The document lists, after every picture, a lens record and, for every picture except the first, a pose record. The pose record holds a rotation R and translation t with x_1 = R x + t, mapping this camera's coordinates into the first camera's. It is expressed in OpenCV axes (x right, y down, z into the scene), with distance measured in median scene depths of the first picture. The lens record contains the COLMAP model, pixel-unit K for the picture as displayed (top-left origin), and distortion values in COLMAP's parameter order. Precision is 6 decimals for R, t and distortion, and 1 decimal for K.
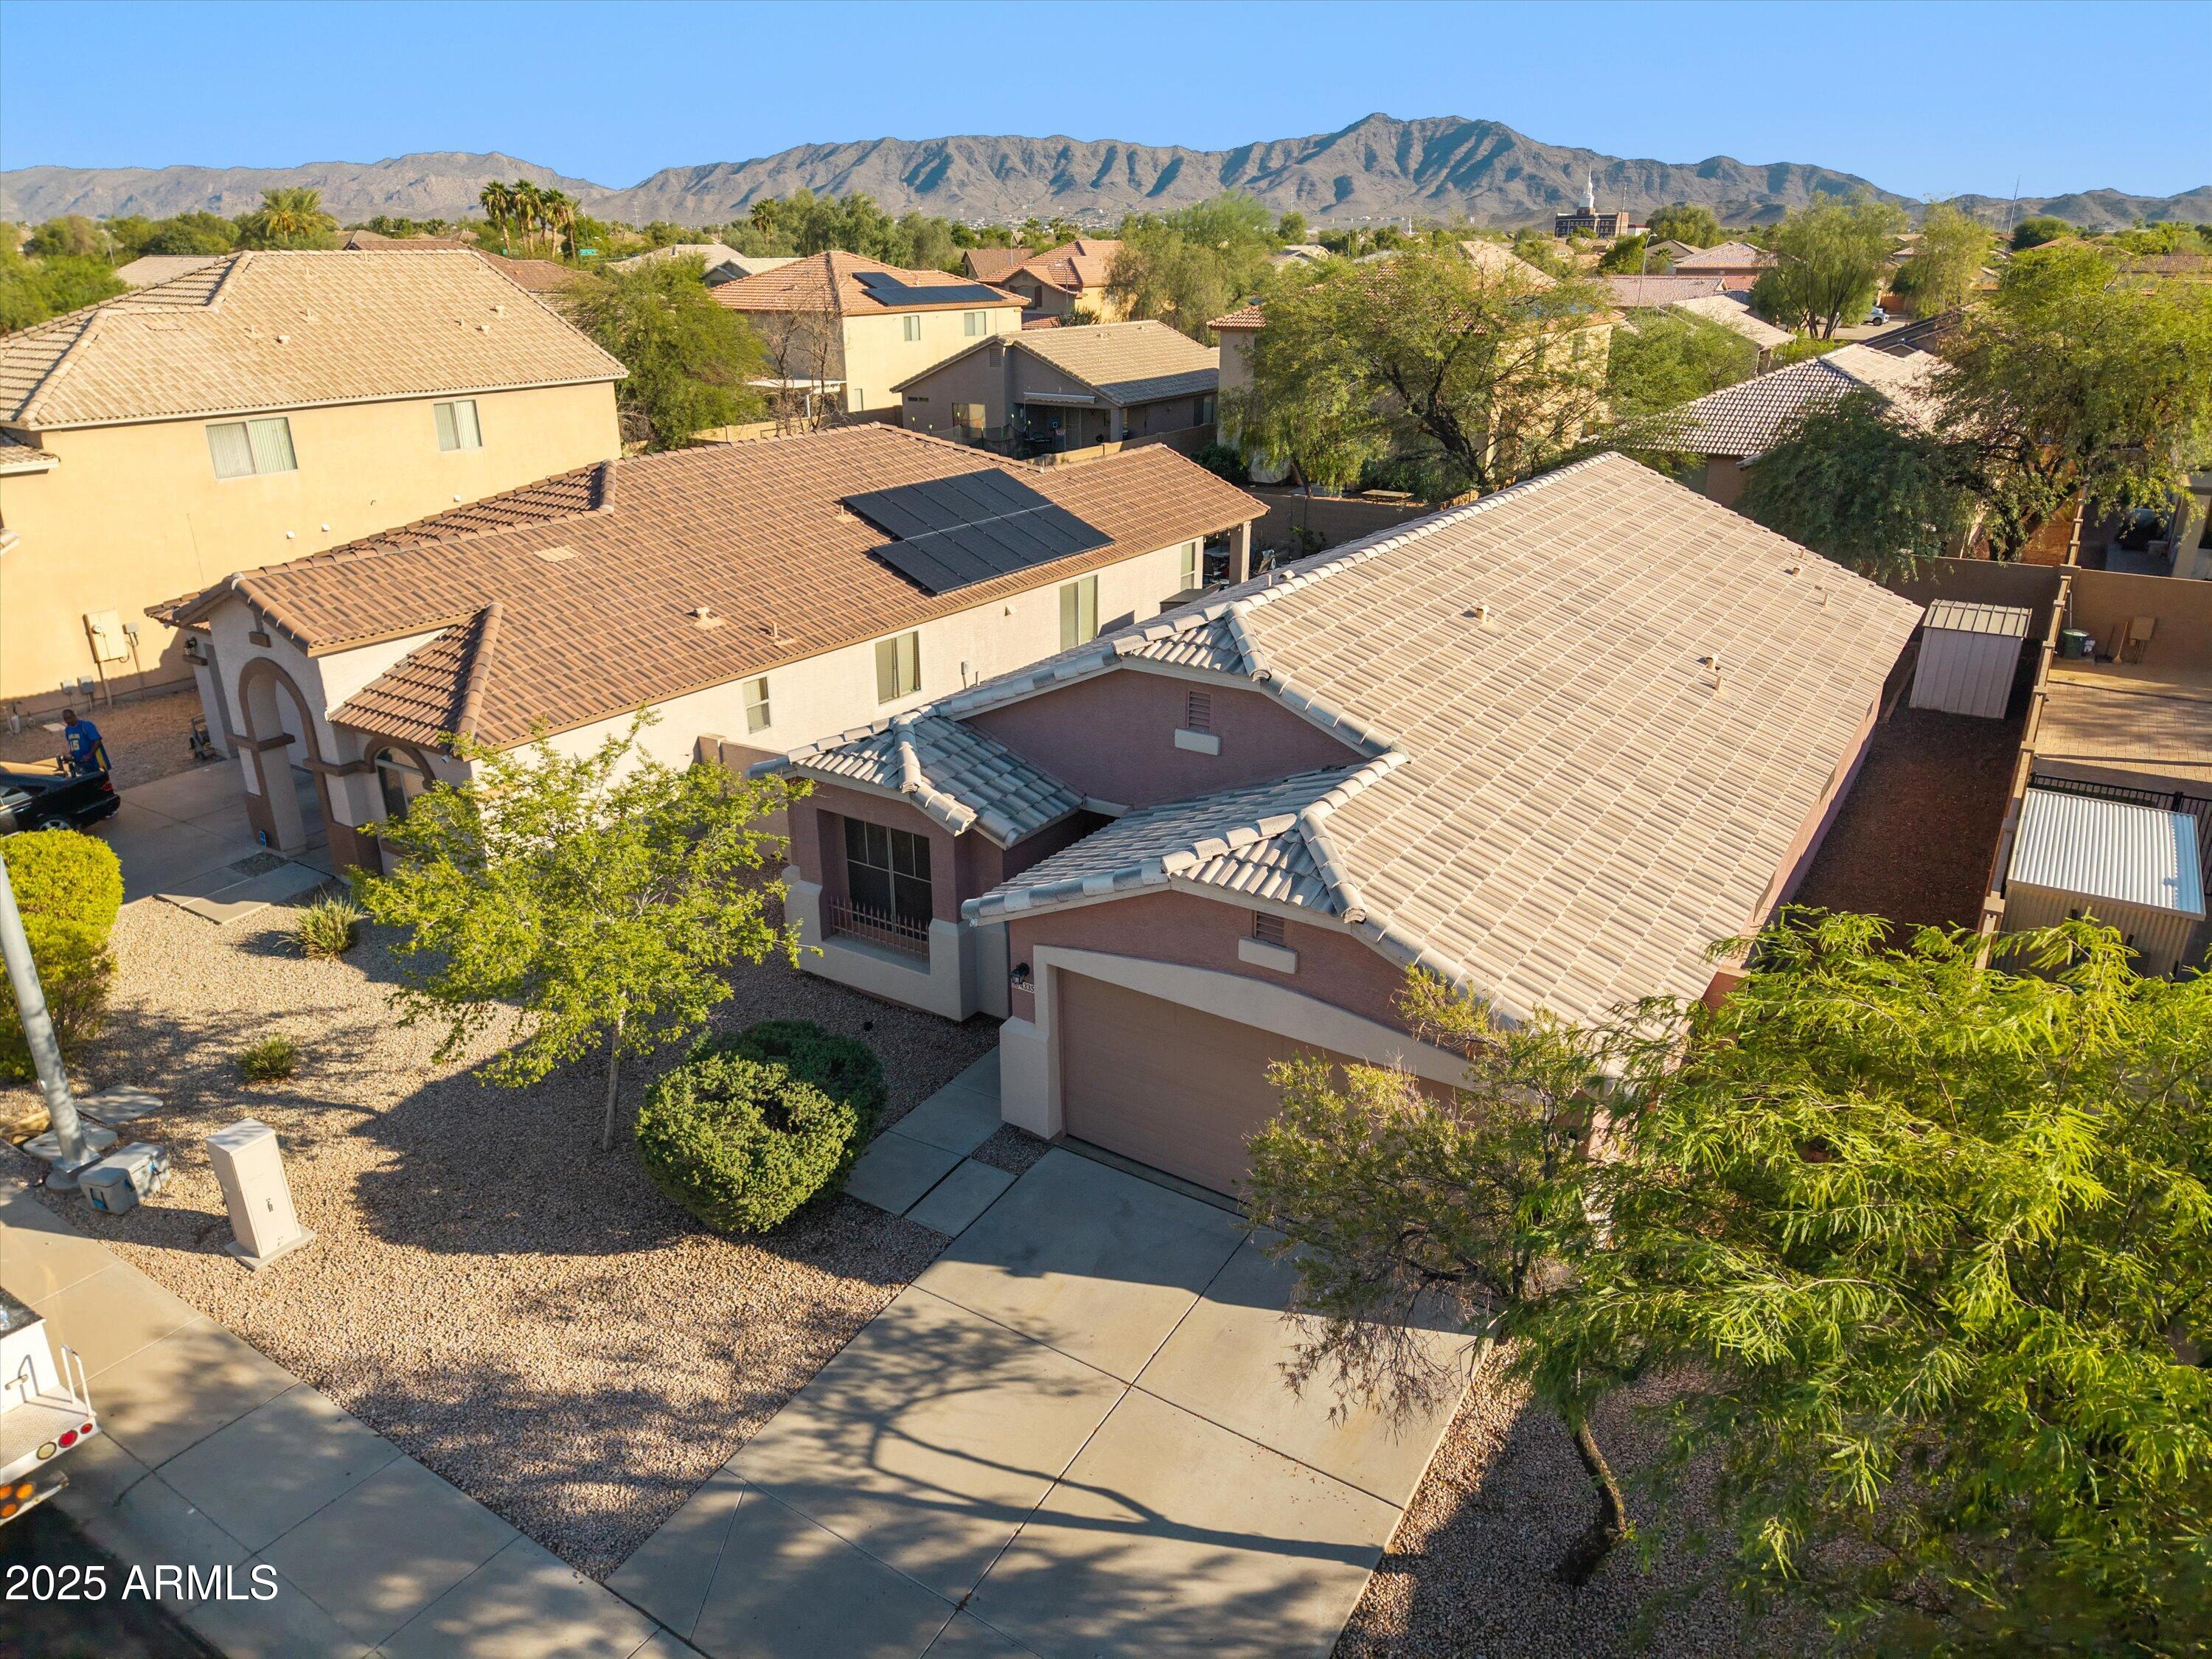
lens RADIAL K [[1465.2, 0, 1106.0], [0, 1465.2, 829.5], [0, 0, 1]] dist [0.028259, -0.023536]
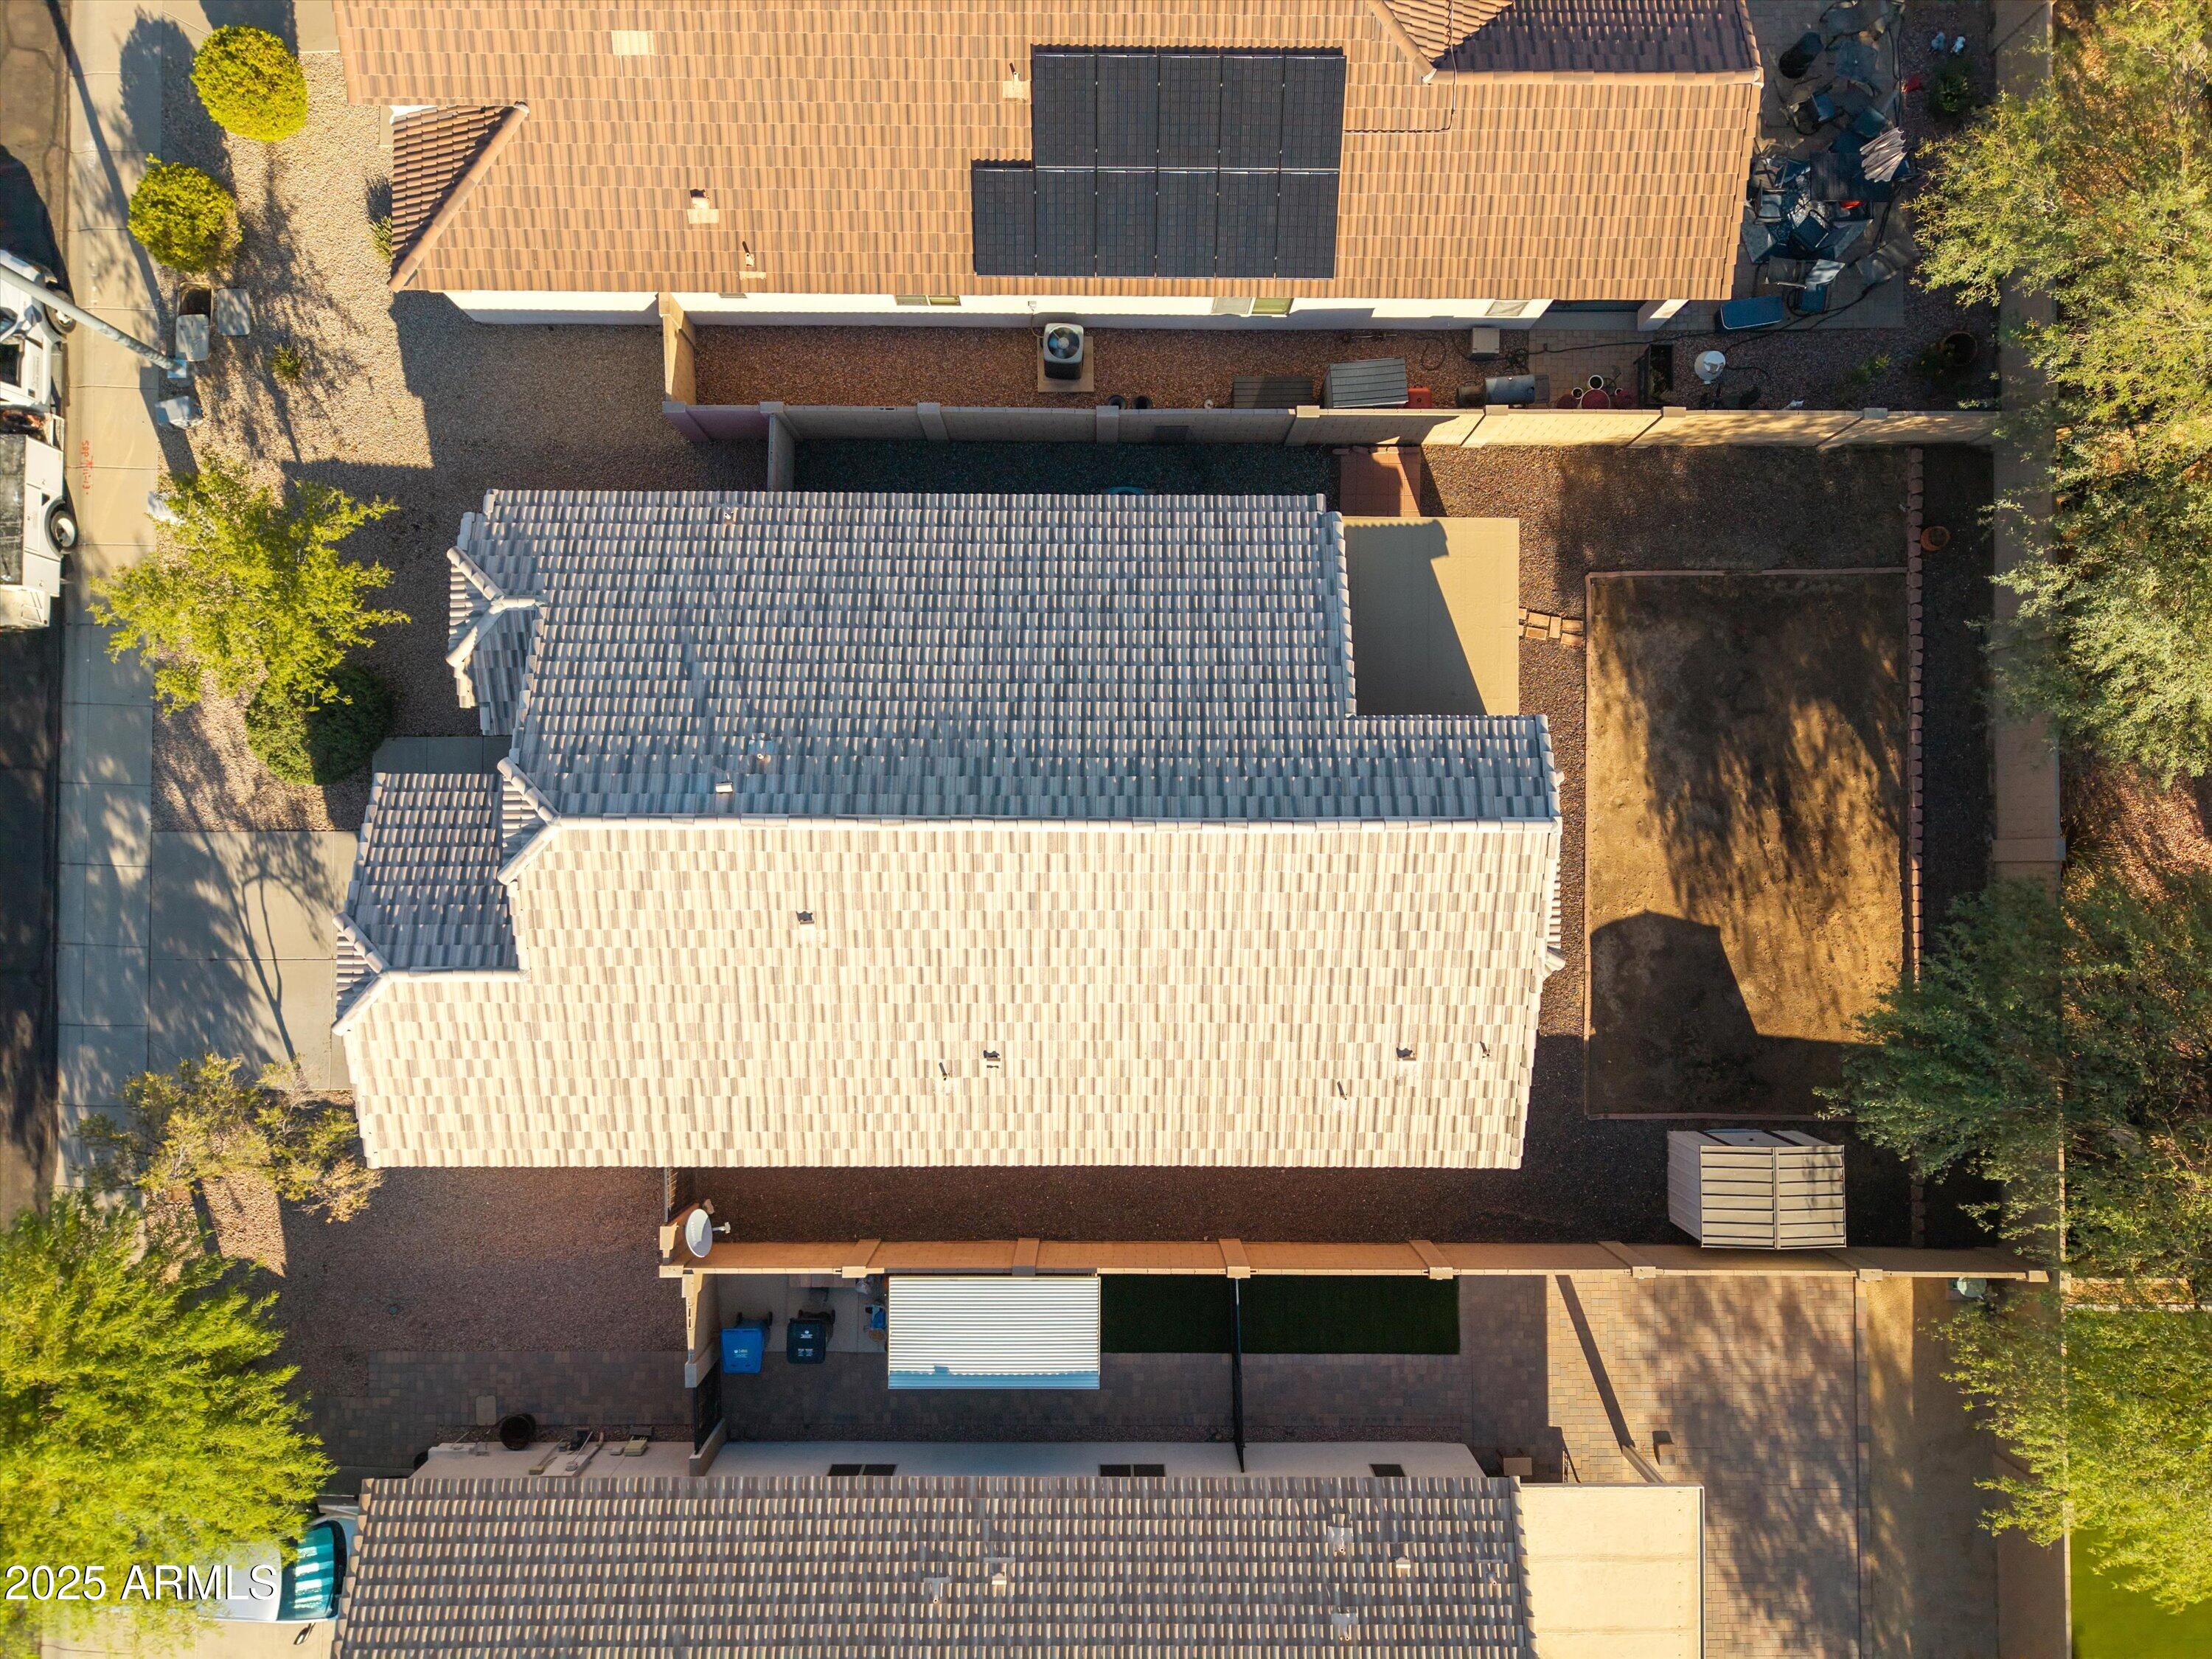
lens RADIAL K [[1465.2, 0, 1106.0], [0, 1465.2, 829.5], [0, 0, 1]] dist [0.028259, -0.023536]
pose [[0.538034, 0.842678, -0.020328, 0.475844], [-0.323328, 0.228590, 0.918262, -1.889096], [0.778446, -0.487484, 0.395450, 1.020996]]
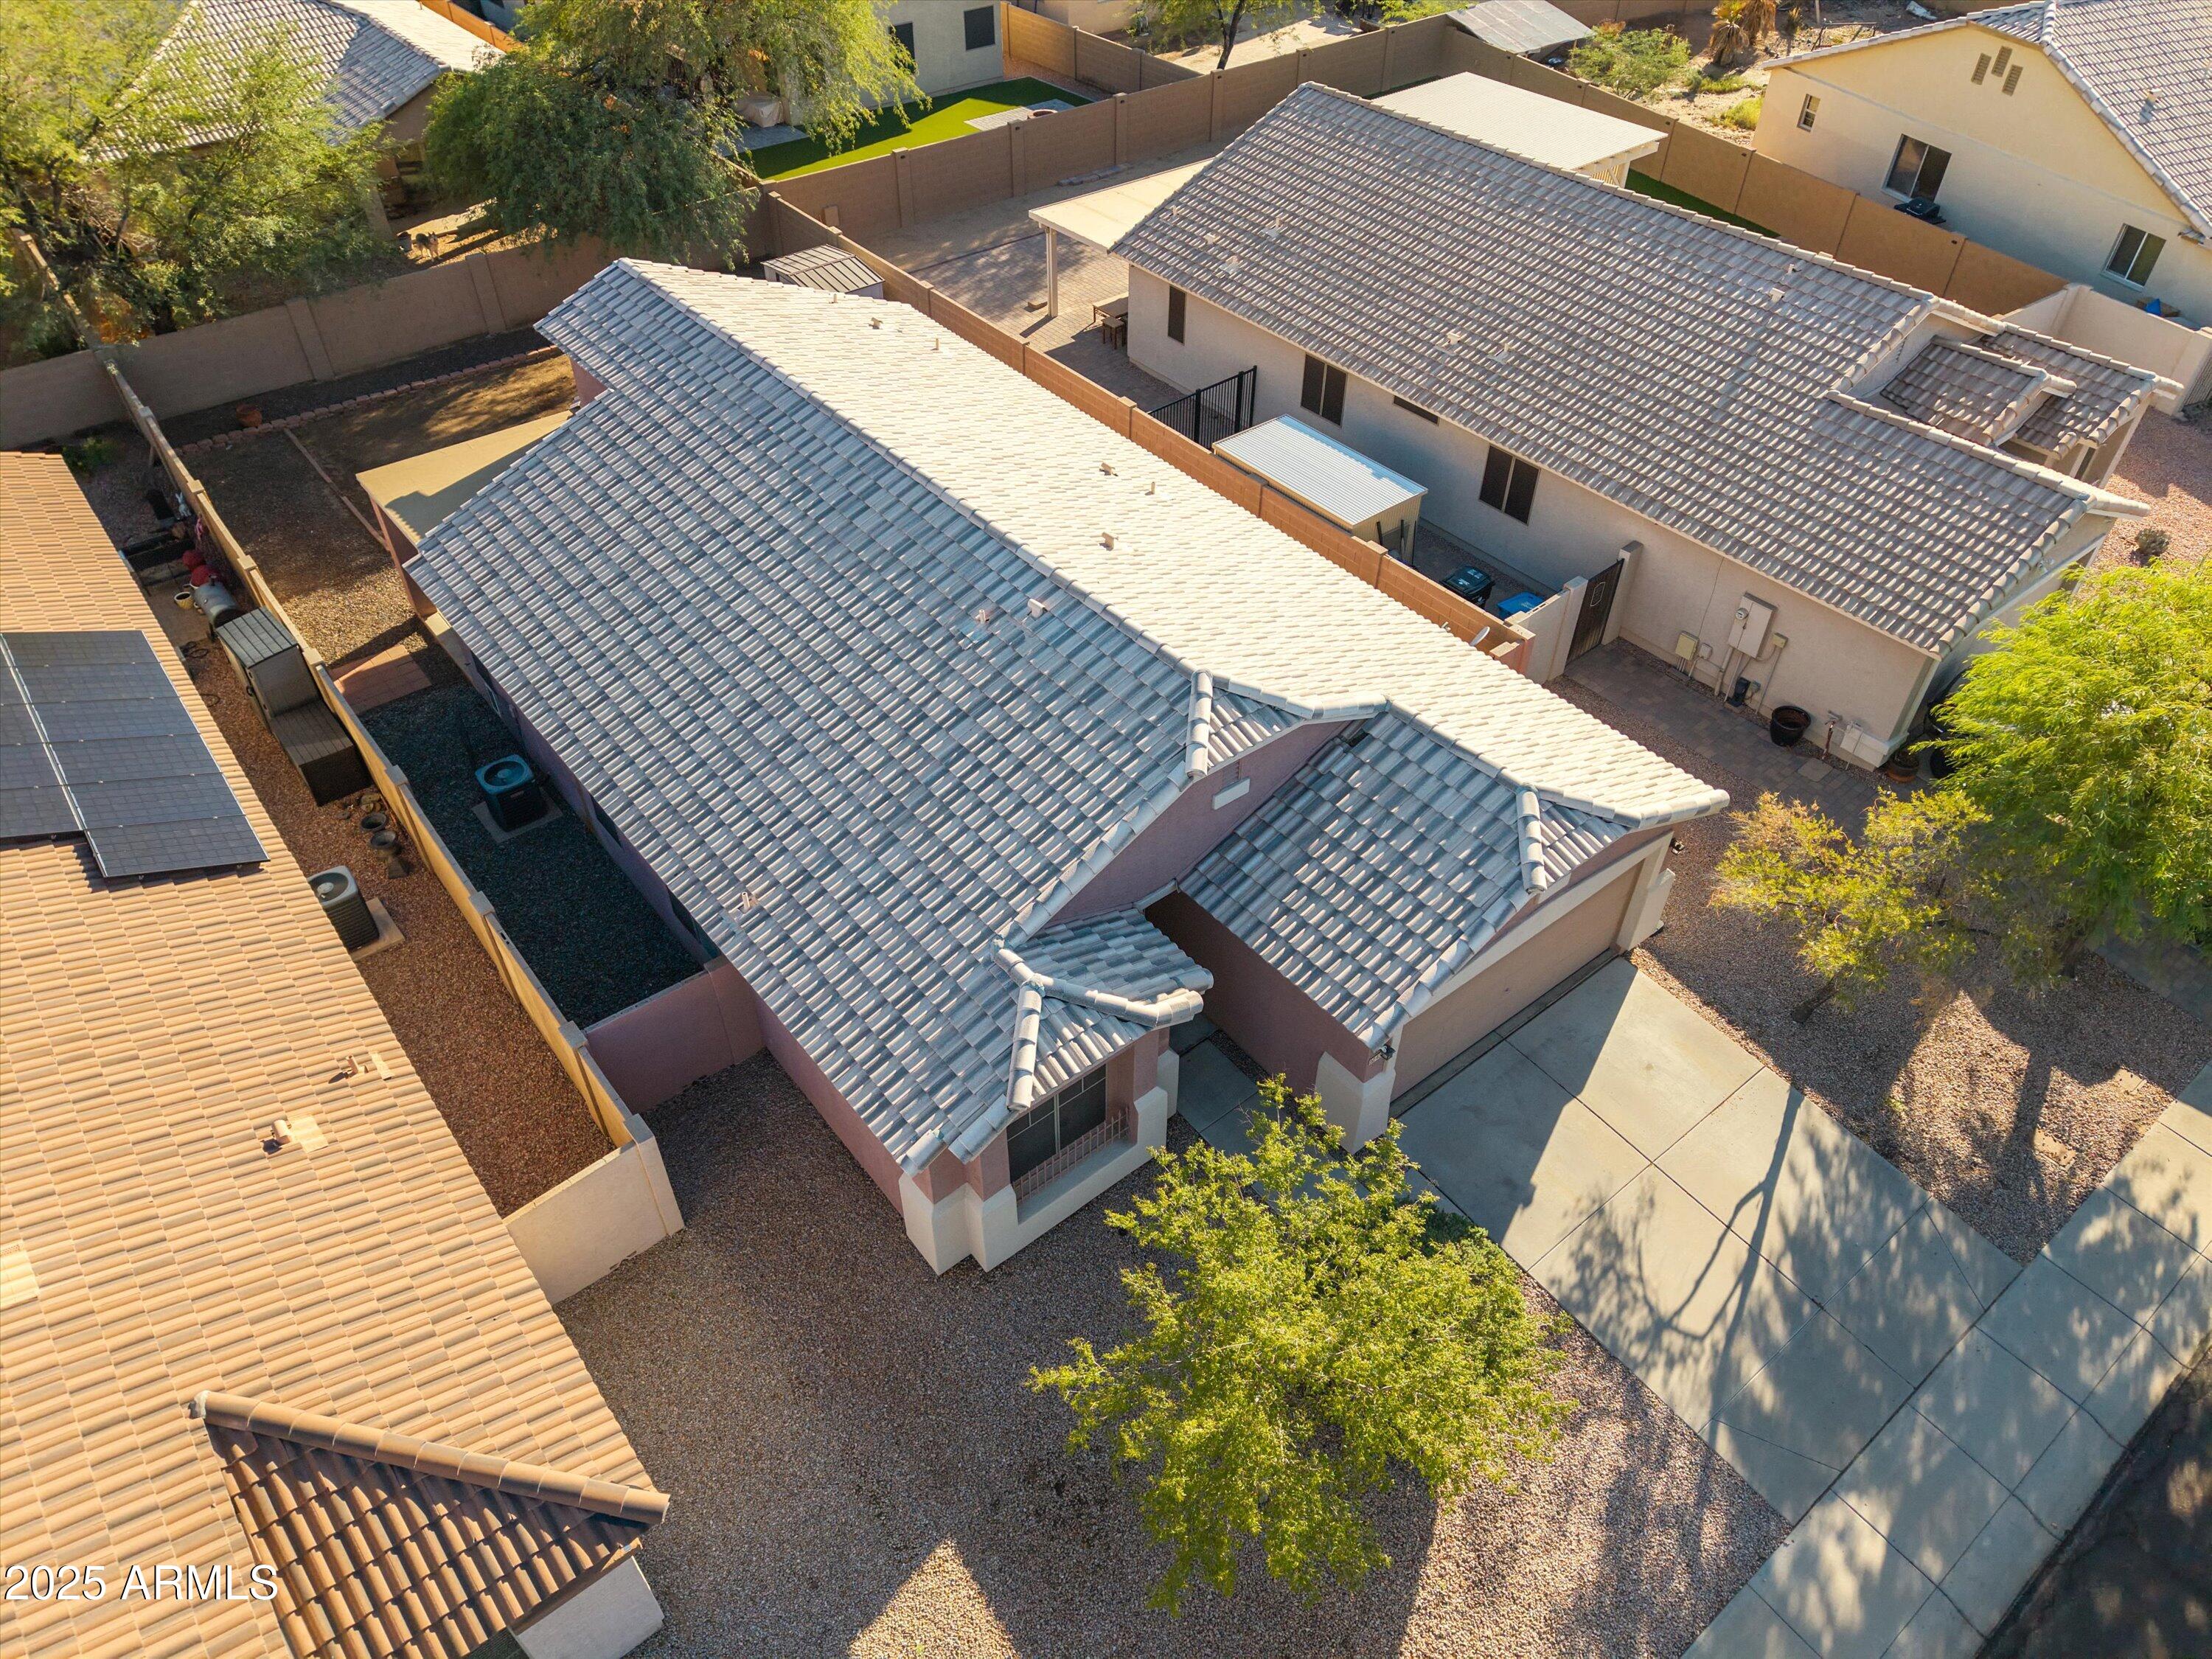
lens RADIAL K [[1499.1, 0, 1099.9], [0, 1499.1, 824.3], [0, 0, 1]] dist [0.038577, -0.019596]
pose [[0.323571, -0.635162, 0.701336, -0.905429], [0.346985, 0.769225, 0.536558, -0.798457], [-0.880286, 0.069739, 0.469290, 0.683933]]
